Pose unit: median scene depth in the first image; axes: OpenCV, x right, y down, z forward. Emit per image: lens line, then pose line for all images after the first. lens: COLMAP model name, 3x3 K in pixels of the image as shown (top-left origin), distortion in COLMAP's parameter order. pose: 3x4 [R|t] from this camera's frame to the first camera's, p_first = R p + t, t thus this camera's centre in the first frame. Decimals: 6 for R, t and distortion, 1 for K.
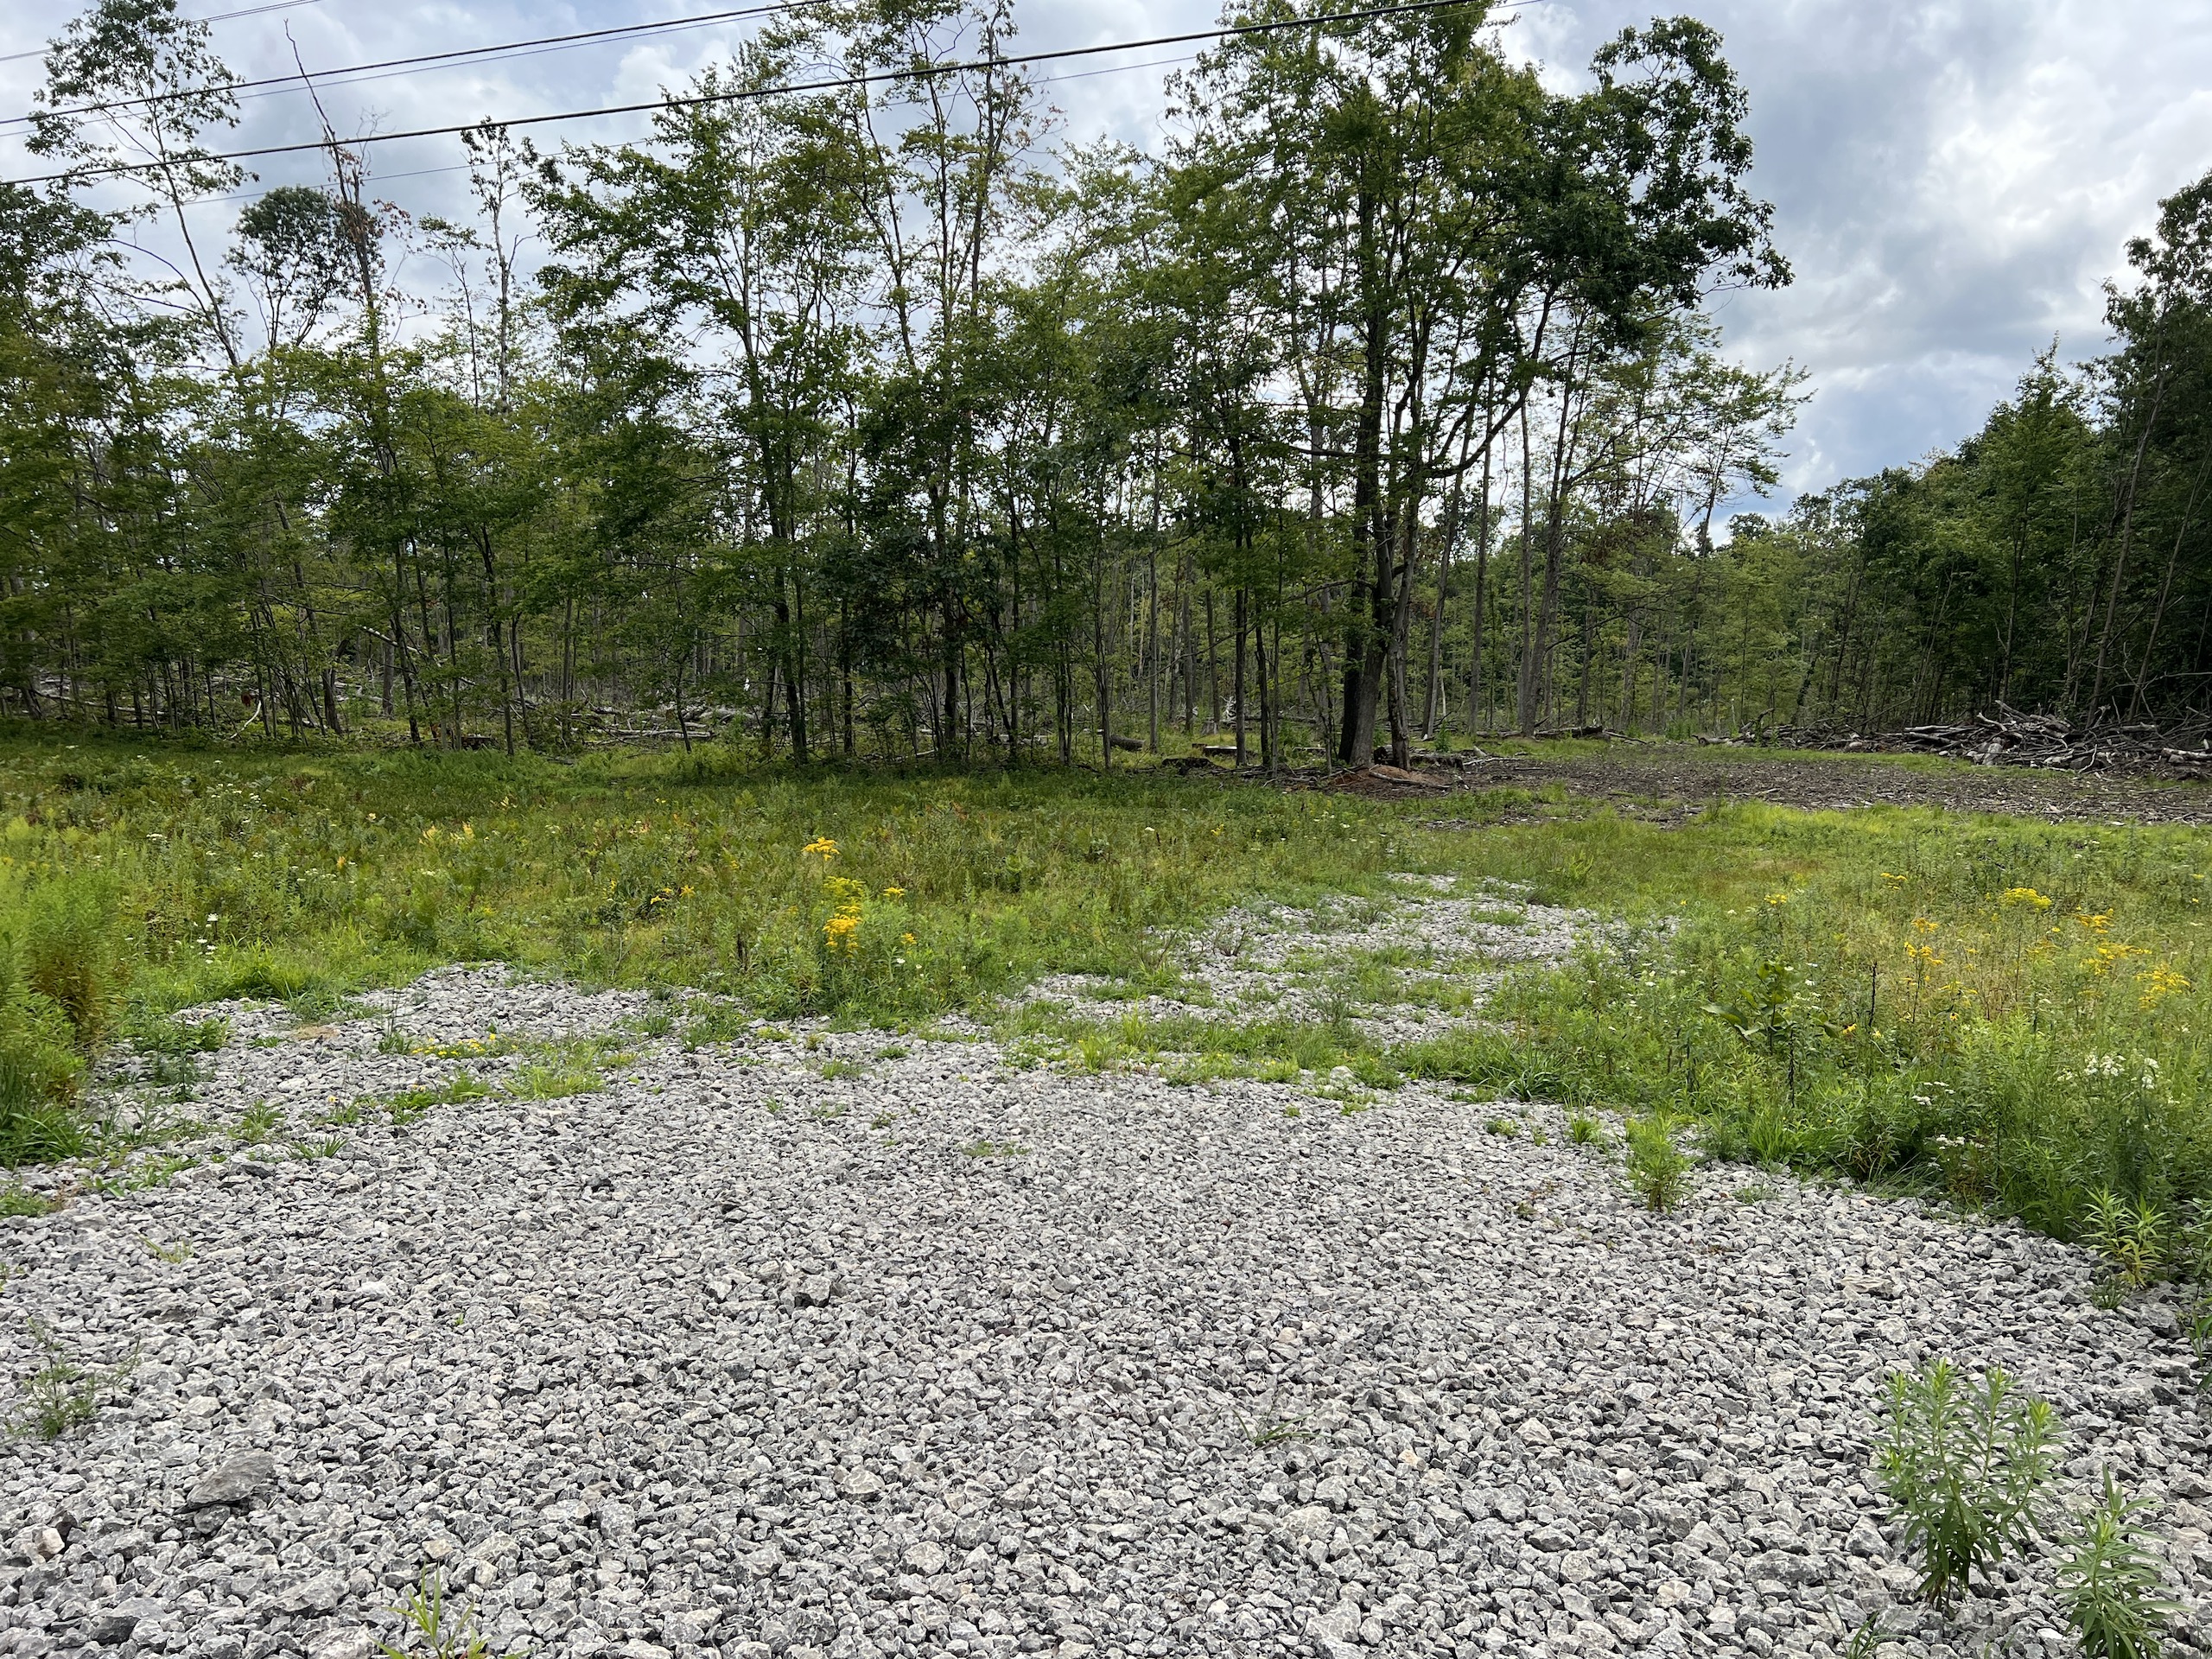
lens RADIAL K [[1673.0, 0, 1106.0], [0, 1673.0, 829.5], [0, 0, 1]] dist [0.150739, -0.297594]
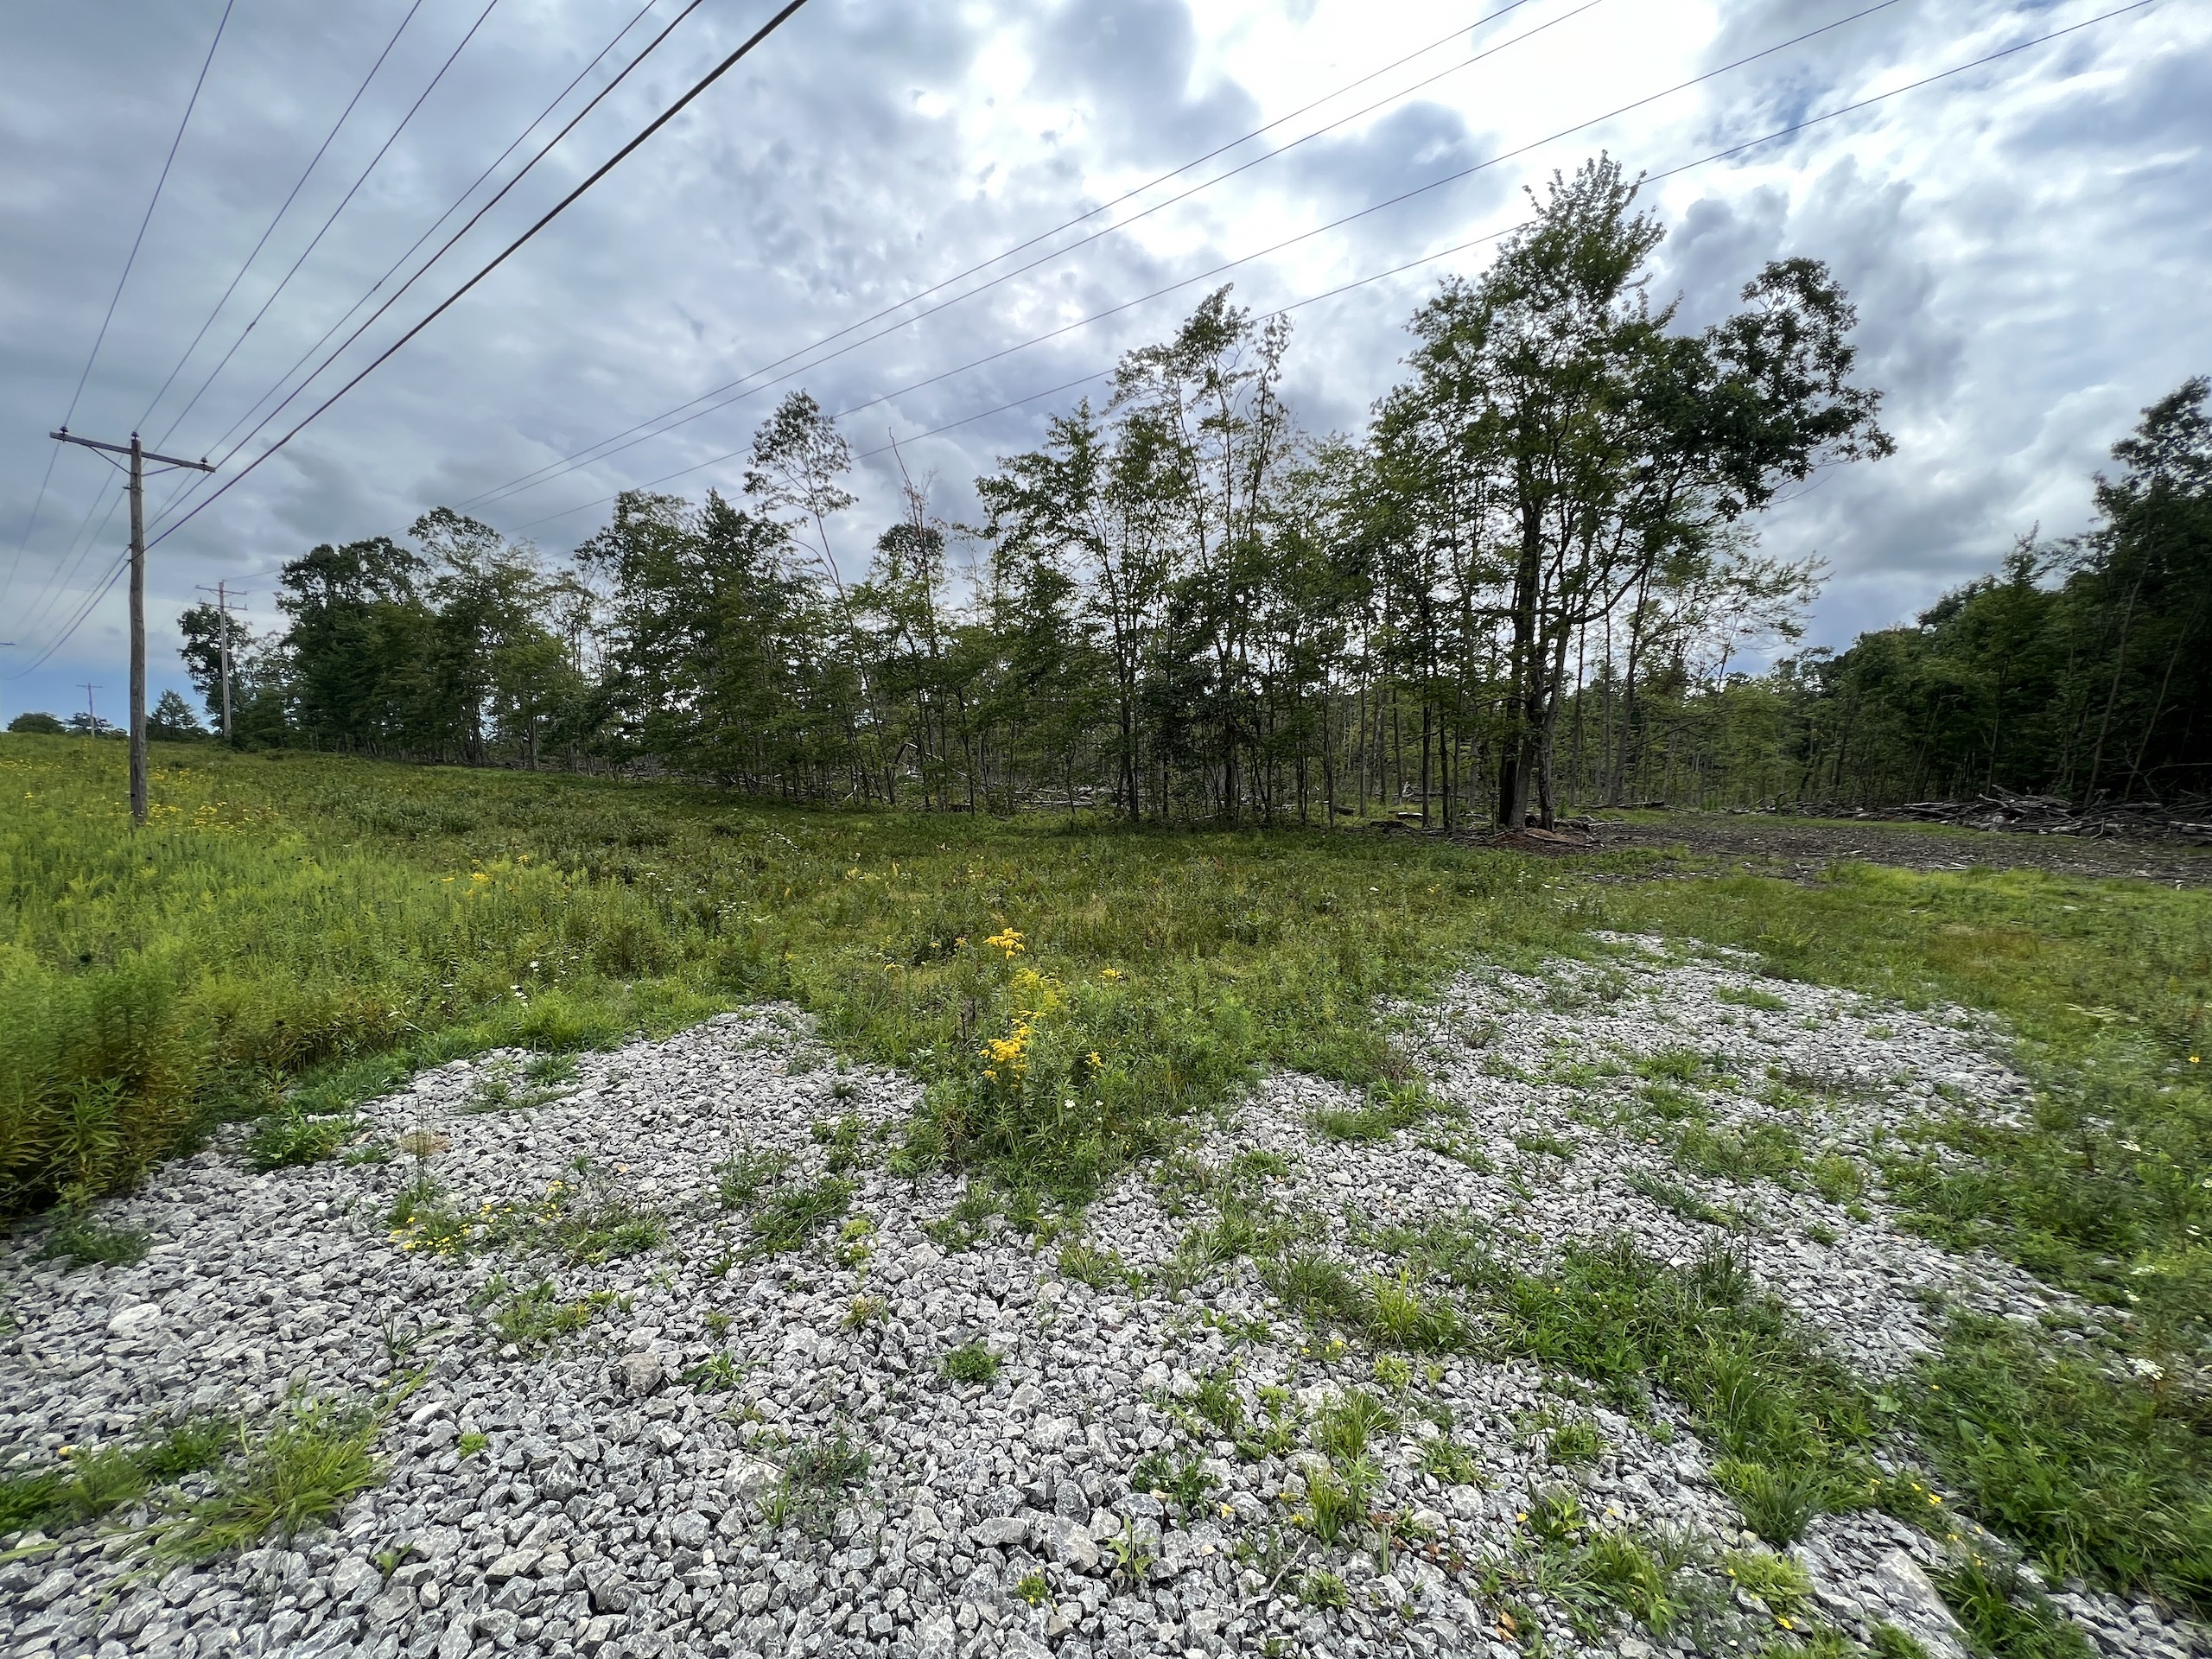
lens RADIAL K [[884.4, 0, 1106.3], [0, 884.4, 820.0], [0, 0, 1]] dist [-0.001107, -0.000124]
pose [[0.969911, 0.009818, -0.243263, -0.002449], [-0.018971, 0.999196, -0.035311, -0.011787], [0.242721, 0.038864, 0.969317, 0.189187]]
